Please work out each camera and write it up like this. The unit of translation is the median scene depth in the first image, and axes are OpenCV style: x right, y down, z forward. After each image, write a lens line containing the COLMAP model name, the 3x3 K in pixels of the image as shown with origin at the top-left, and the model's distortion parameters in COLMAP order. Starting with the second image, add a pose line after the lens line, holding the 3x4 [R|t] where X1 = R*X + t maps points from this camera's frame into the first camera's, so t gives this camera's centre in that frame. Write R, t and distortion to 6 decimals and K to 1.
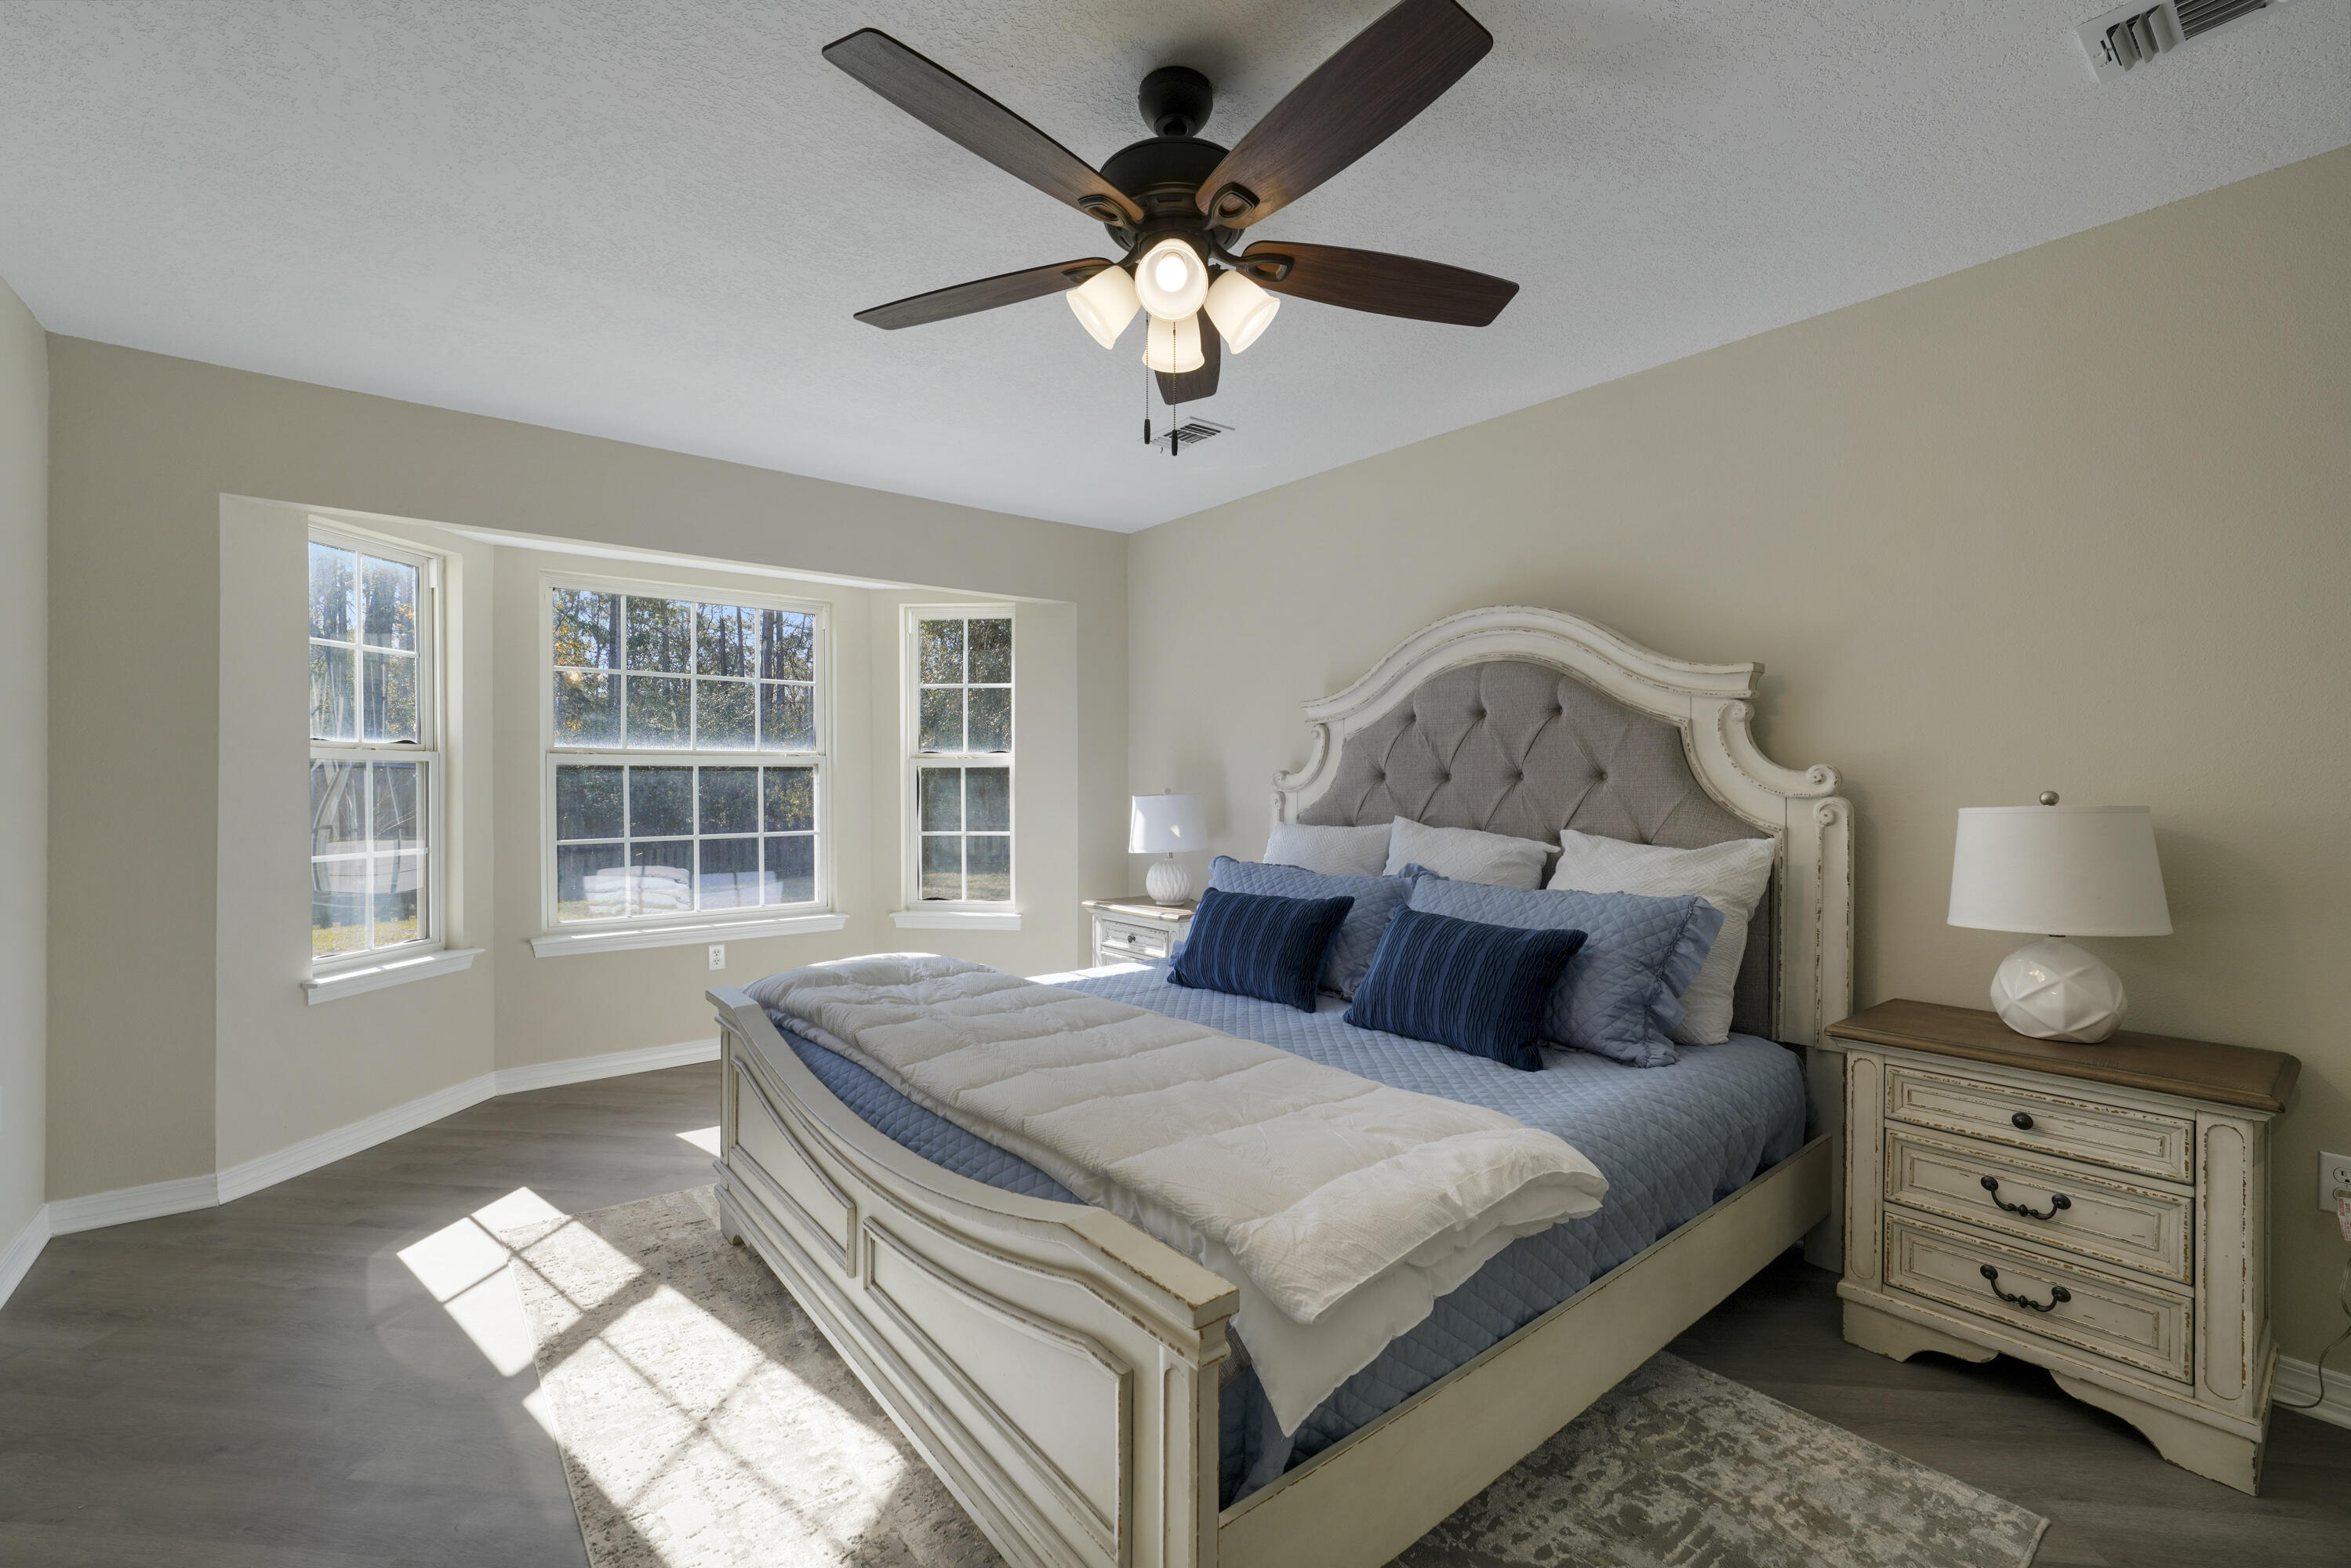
lens RADIAL K [[1058.4, 0, 1175.7], [0, 1058.4, 794.1], [0, 0, 1]] dist [0.000243, 0.000365]
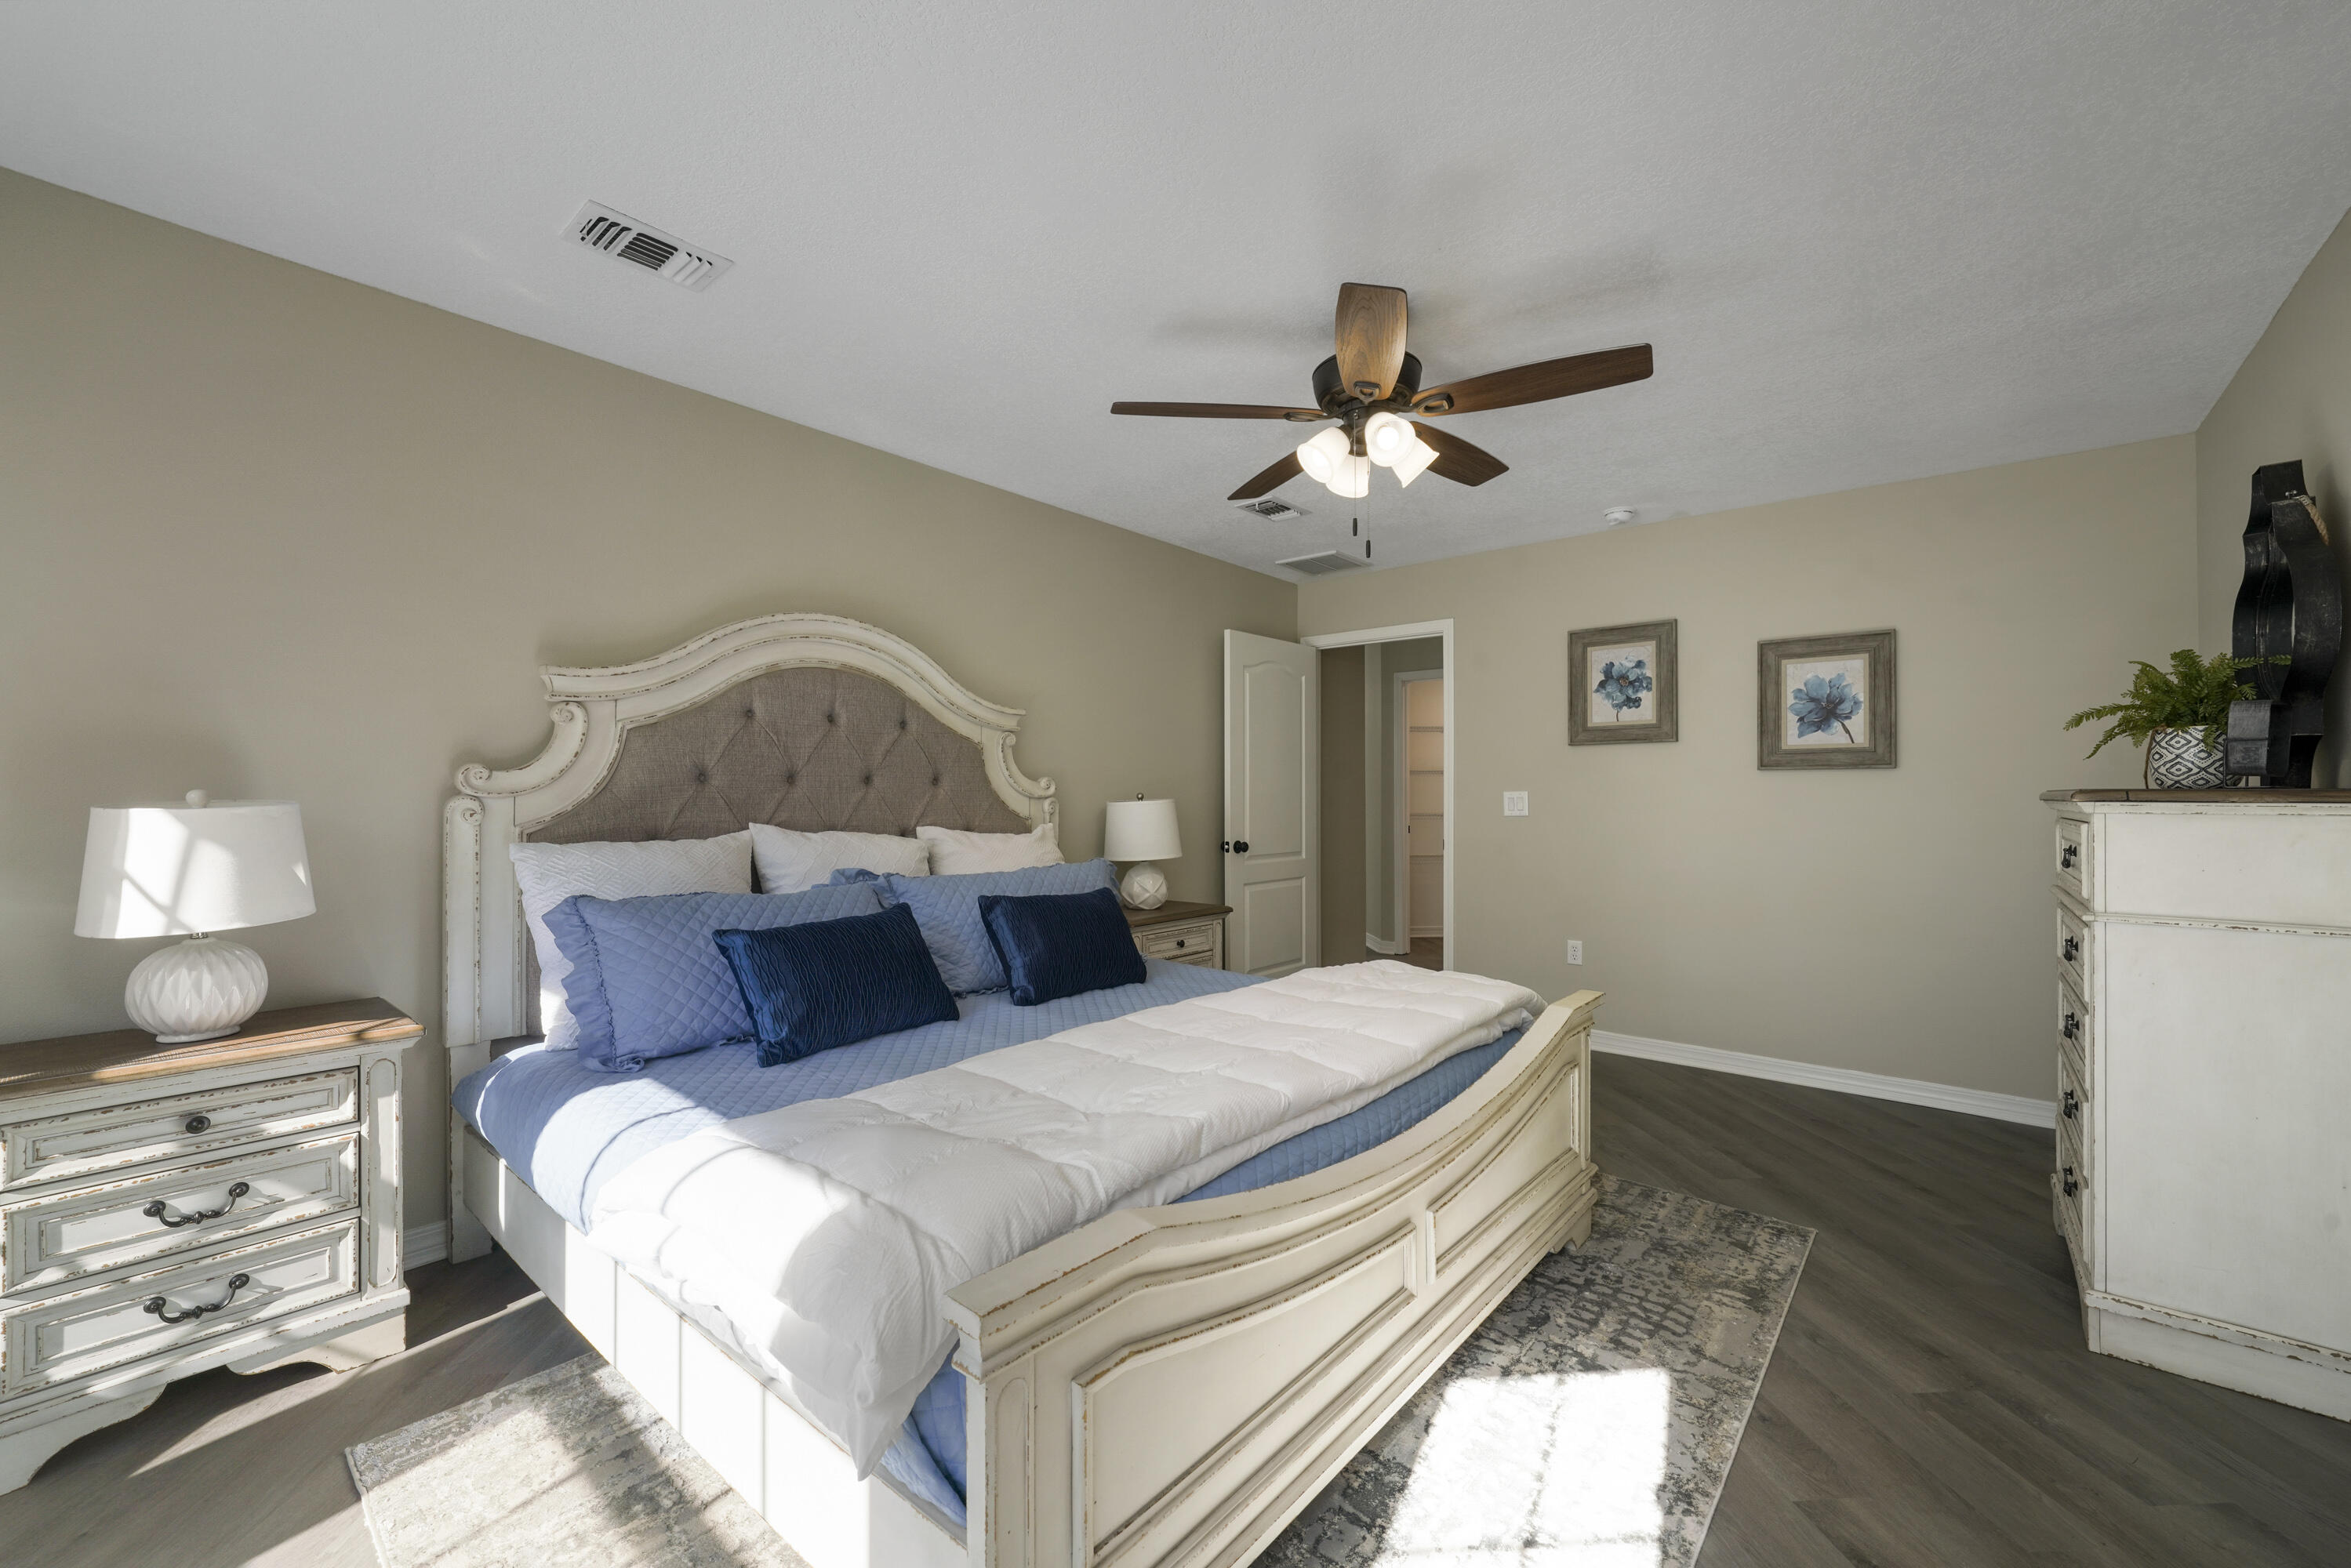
lens RADIAL K [[948.1, 0, 1175.2], [0, 948.1, 786.7], [0, 0, 1]] dist [0.003090, 0.000273]
pose [[-0.238782, 0.000812, 0.971073, -0.683639], [-0.002597, 0.999996, -0.001475, -0.009399], [-0.971070, -0.002874, -0.238778, 0.884556]]
